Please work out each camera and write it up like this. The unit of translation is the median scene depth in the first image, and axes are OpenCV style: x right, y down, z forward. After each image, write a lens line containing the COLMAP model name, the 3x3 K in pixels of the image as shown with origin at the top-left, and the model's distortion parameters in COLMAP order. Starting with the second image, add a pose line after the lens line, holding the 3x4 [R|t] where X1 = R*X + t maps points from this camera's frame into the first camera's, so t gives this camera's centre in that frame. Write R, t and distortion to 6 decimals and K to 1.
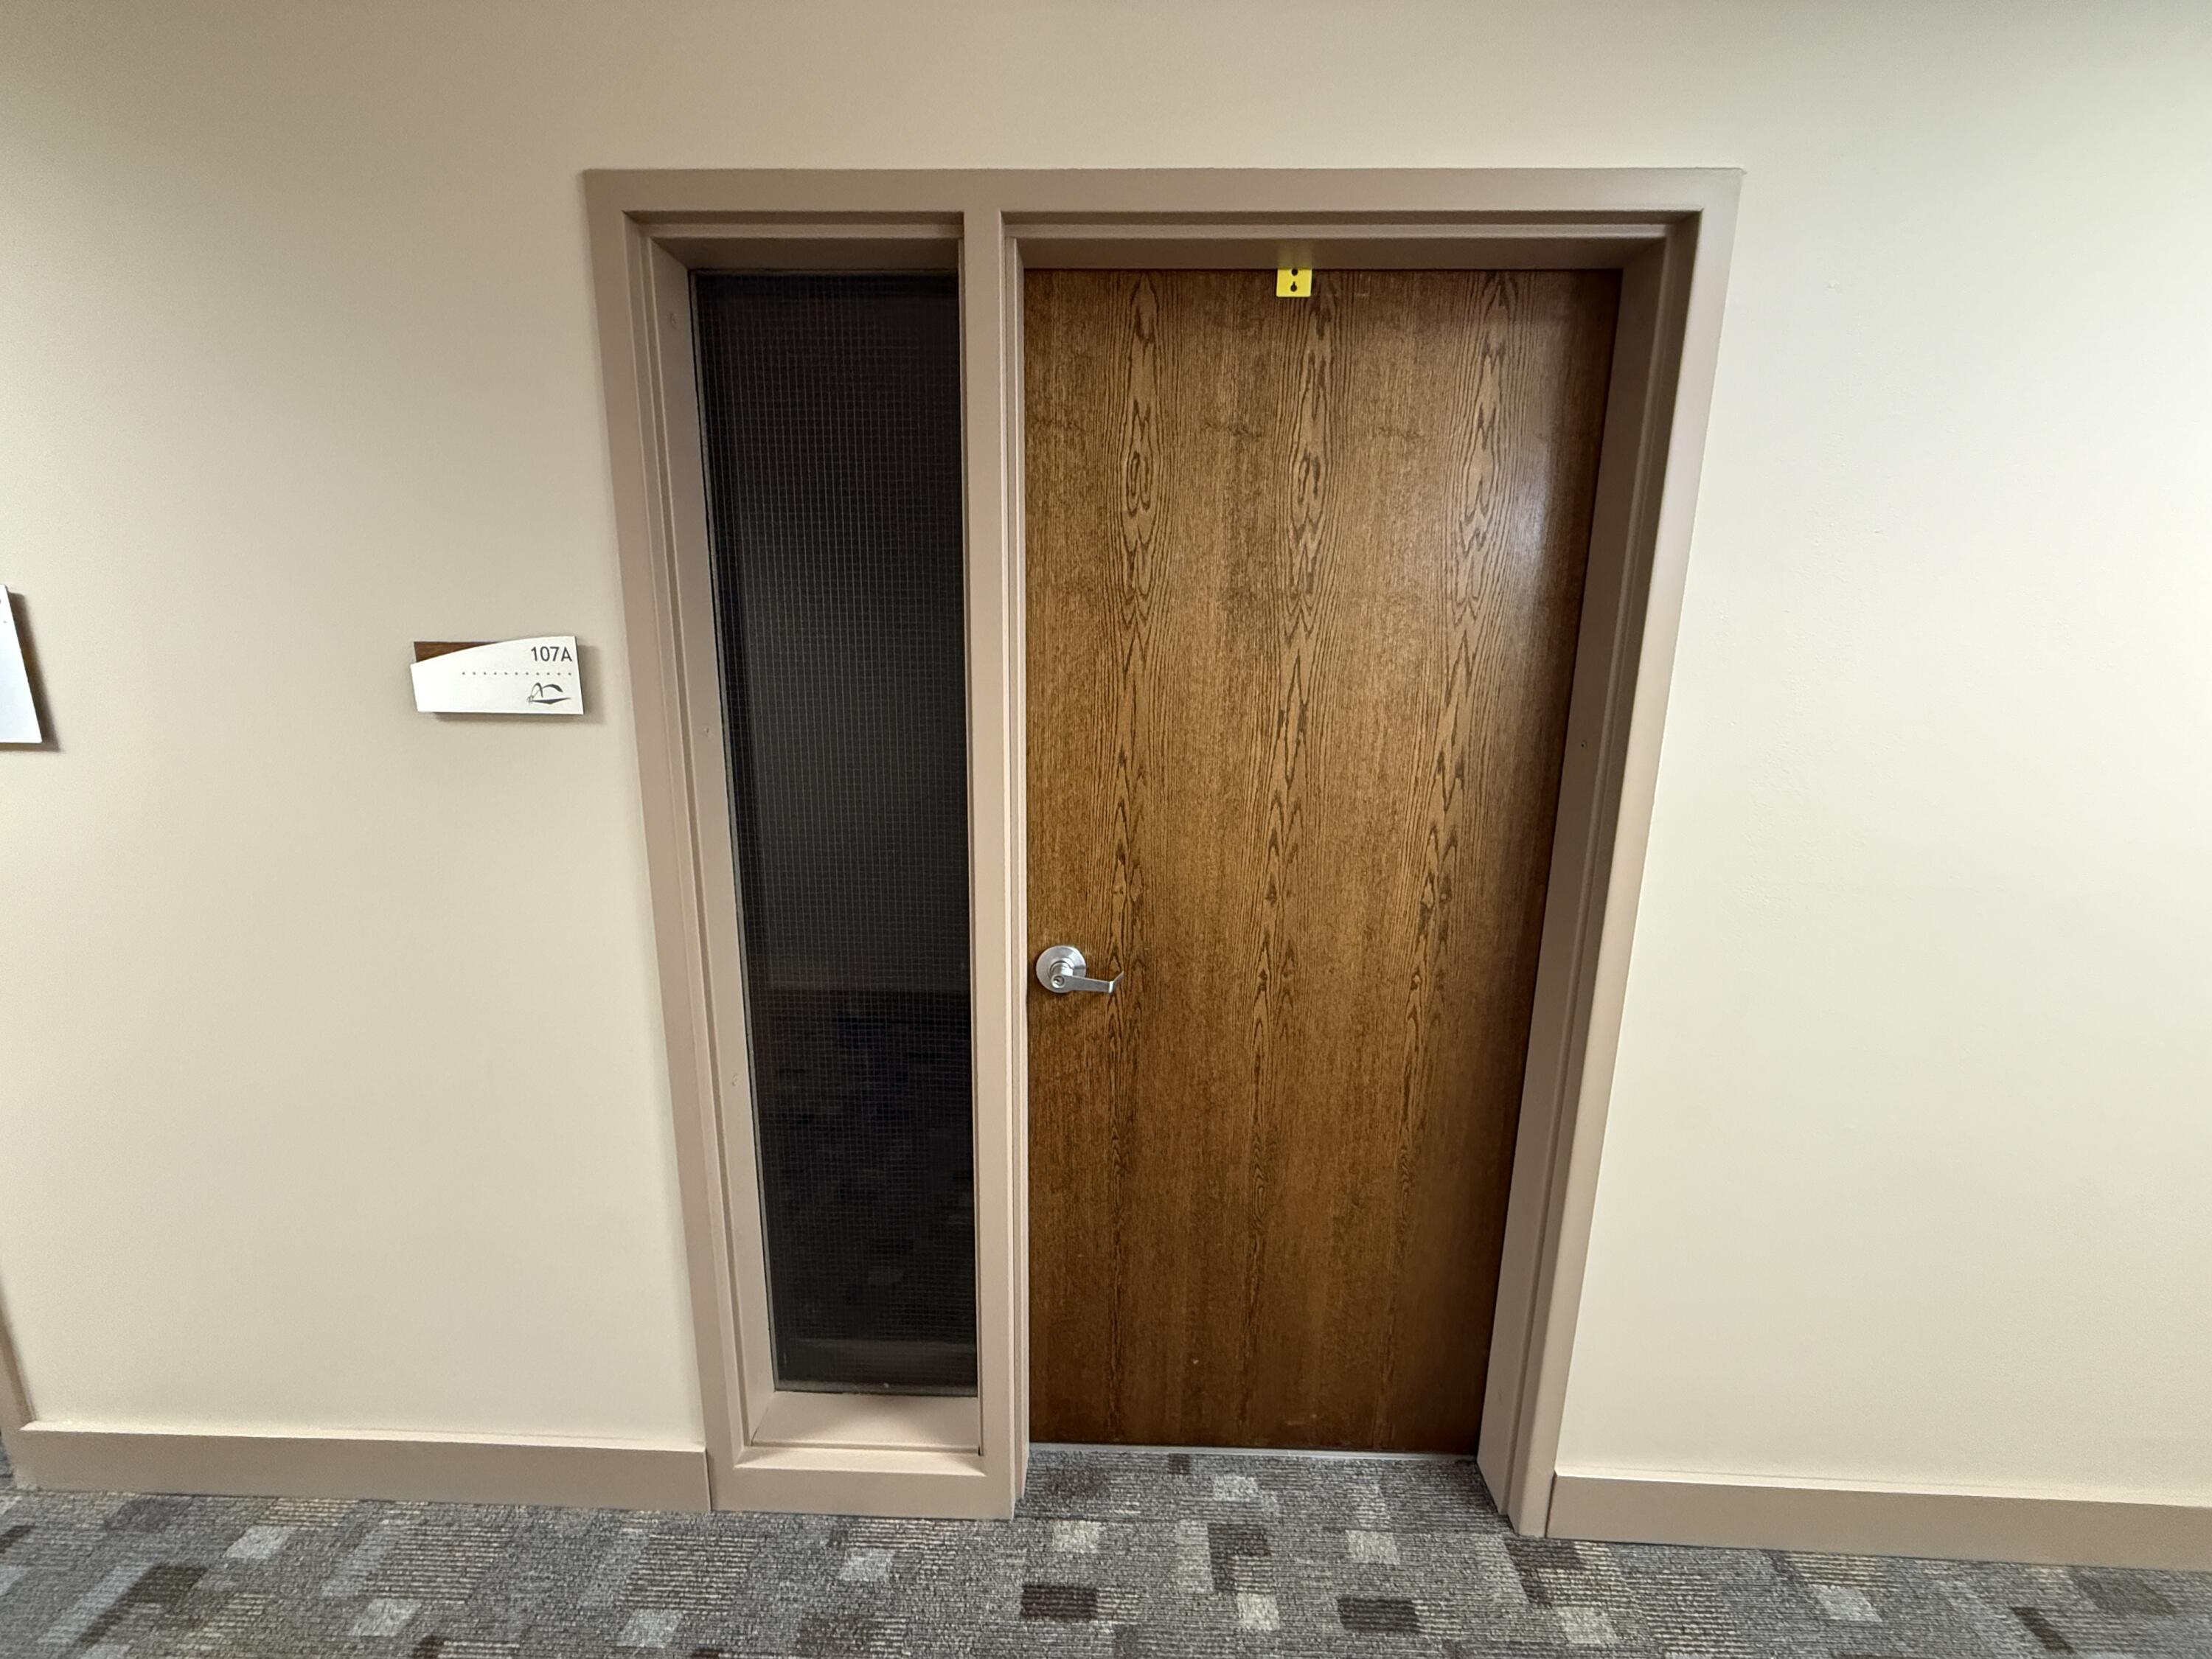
lens RADIAL K [[883.2, 0, 1103.9], [0, 883.2, 835.4], [0, 0, 1]] dist [-0.000833, 0.000000]
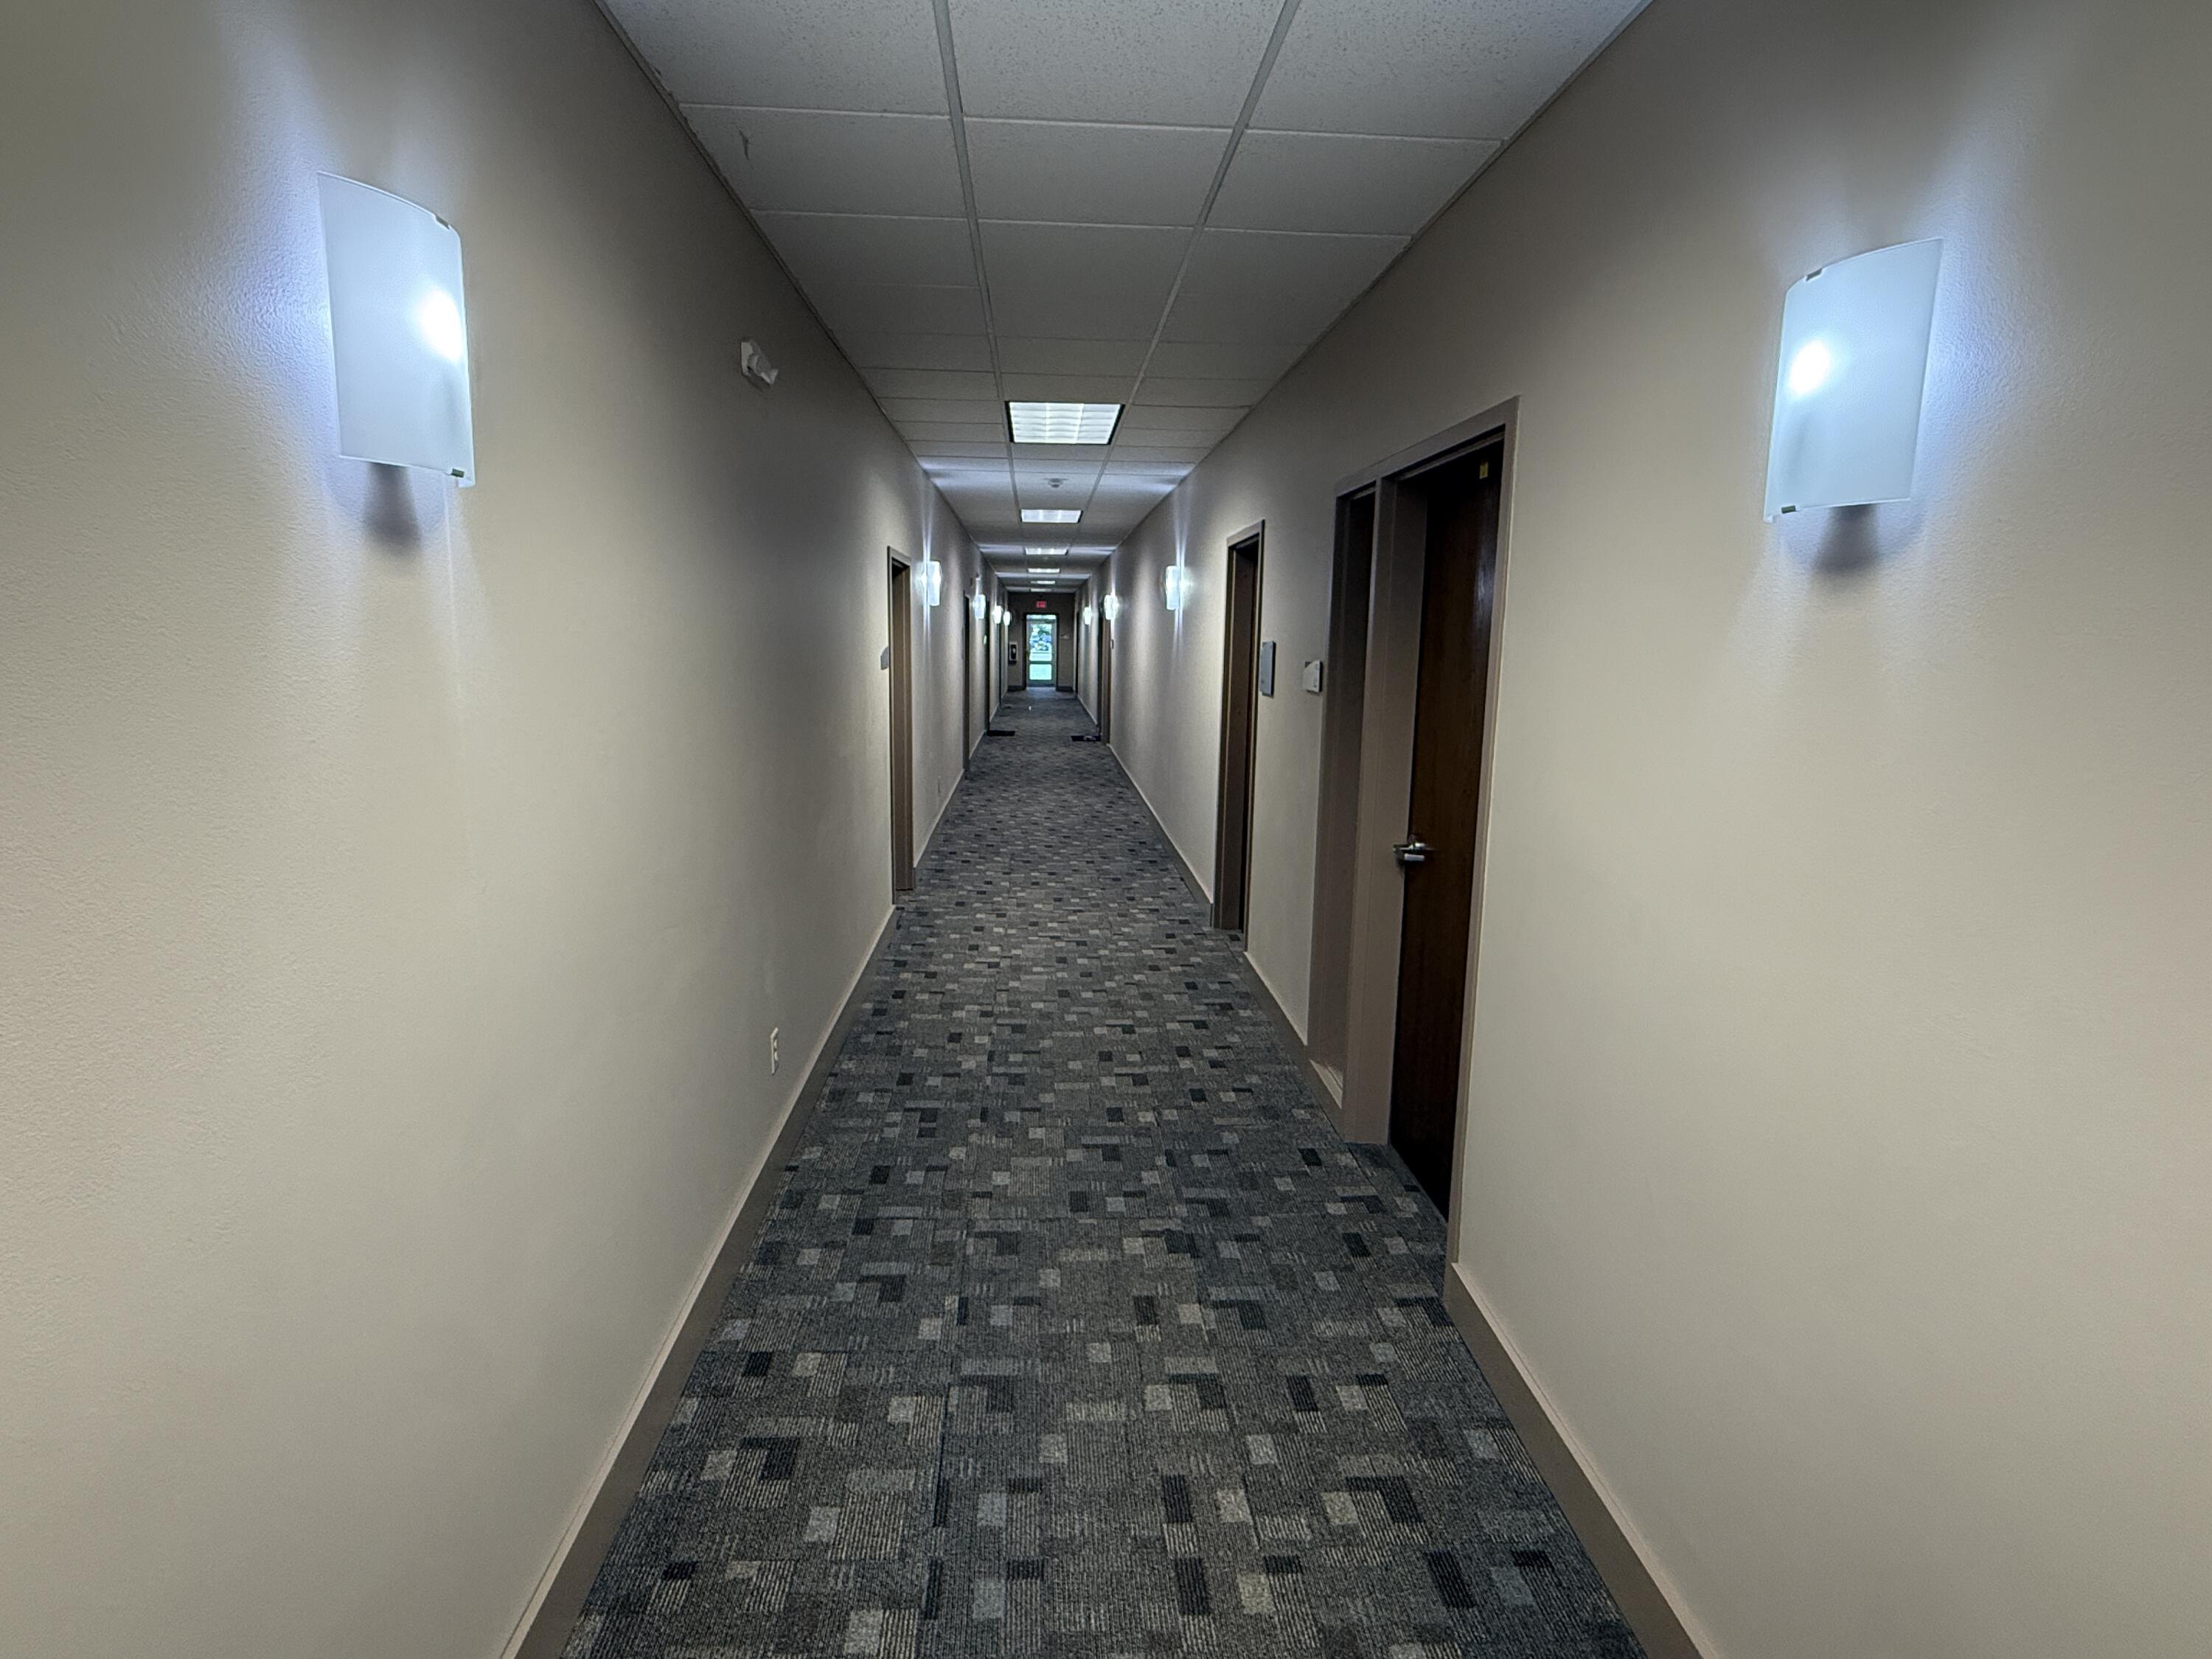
lens RADIAL K [[1149.9, 0, 1104.5], [0, 1149.9, 825.5], [0, 0, 1]] dist [-0.000036, 0.000002]
pose [[0.088491, 0.156684, -0.983677, 2.173407], [-0.242961, 0.961118, 0.131234, -0.036400], [0.965991, 0.227382, 0.123118, 0.098480]]
